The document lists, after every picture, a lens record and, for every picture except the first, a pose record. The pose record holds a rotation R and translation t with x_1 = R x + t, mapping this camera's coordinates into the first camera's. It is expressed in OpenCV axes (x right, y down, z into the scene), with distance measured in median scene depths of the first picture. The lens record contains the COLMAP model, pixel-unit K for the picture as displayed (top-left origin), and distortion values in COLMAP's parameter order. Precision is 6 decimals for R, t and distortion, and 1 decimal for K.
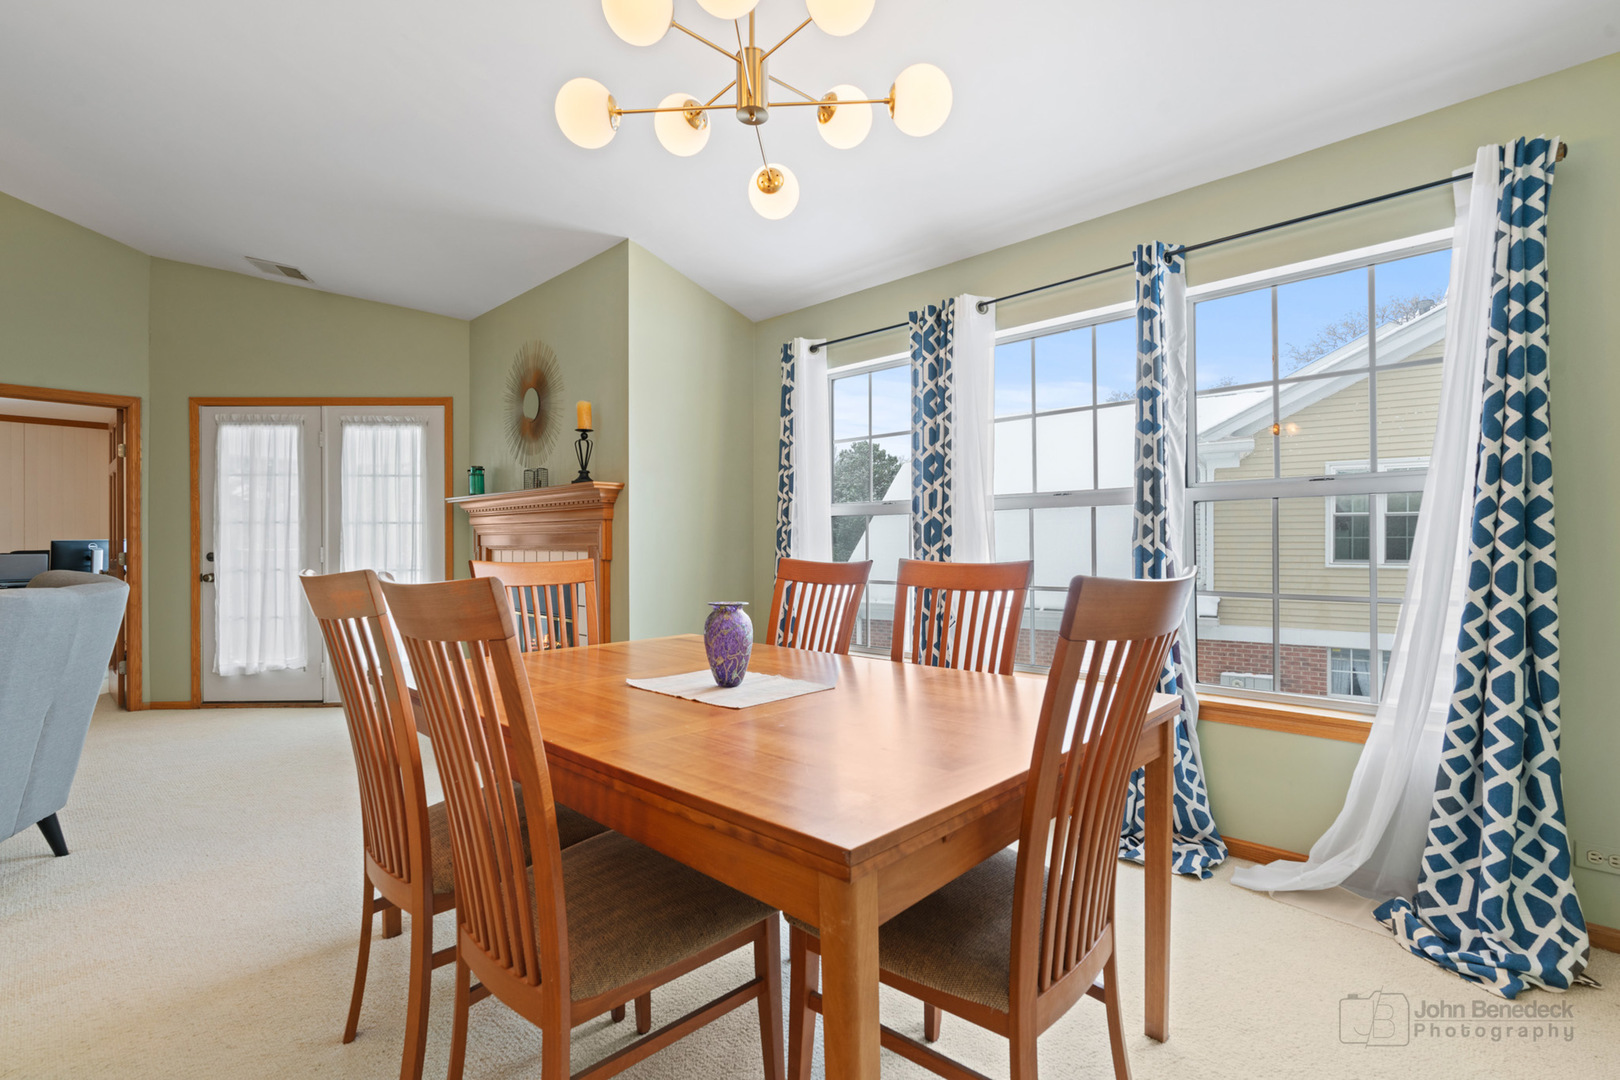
lens RADIAL K [[735.0, 0, 812.4], [0, 735.0, 539.1], [0, 0, 1]] dist [-0.007021, 0.003411]
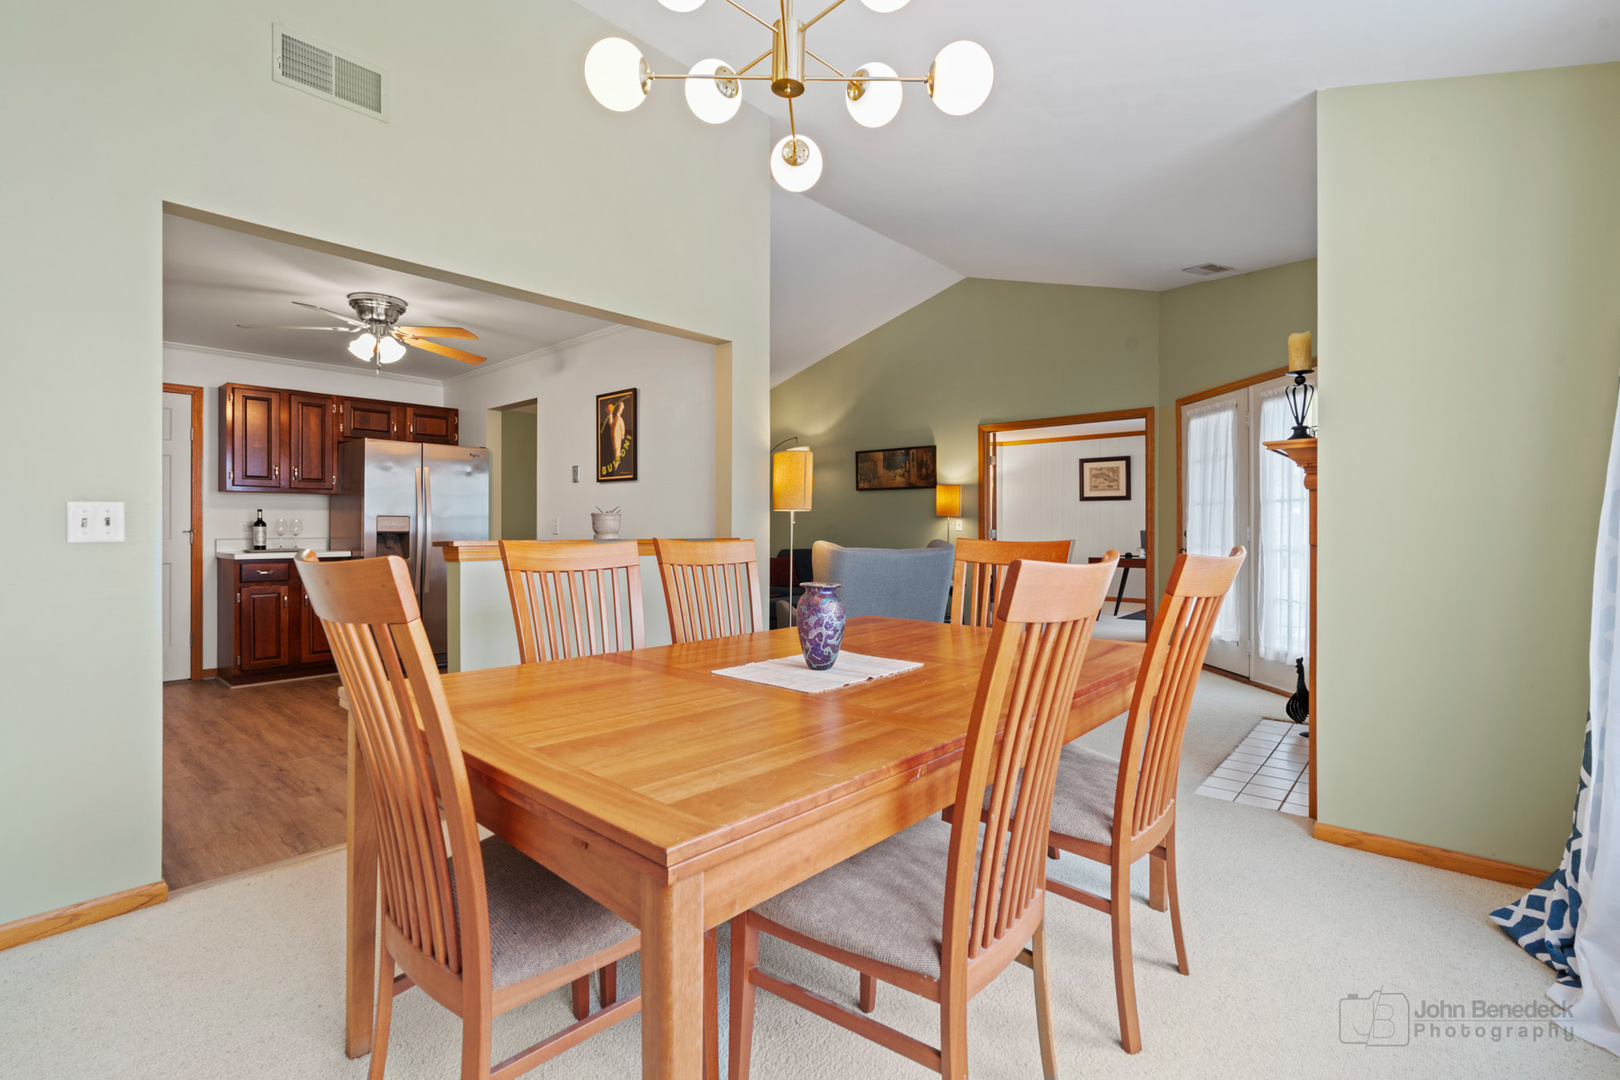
lens RADIAL K [[735.0, 0, 807.7], [0, 735.0, 528.6], [0, 0, 1]] dist [-0.007021, 0.003411]
pose [[0.028683, 0.008104, -0.999556, 0.335920], [0.008237, 0.999931, 0.008343, 0.000959], [0.999555, -0.008473, 0.028615, 0.371144]]
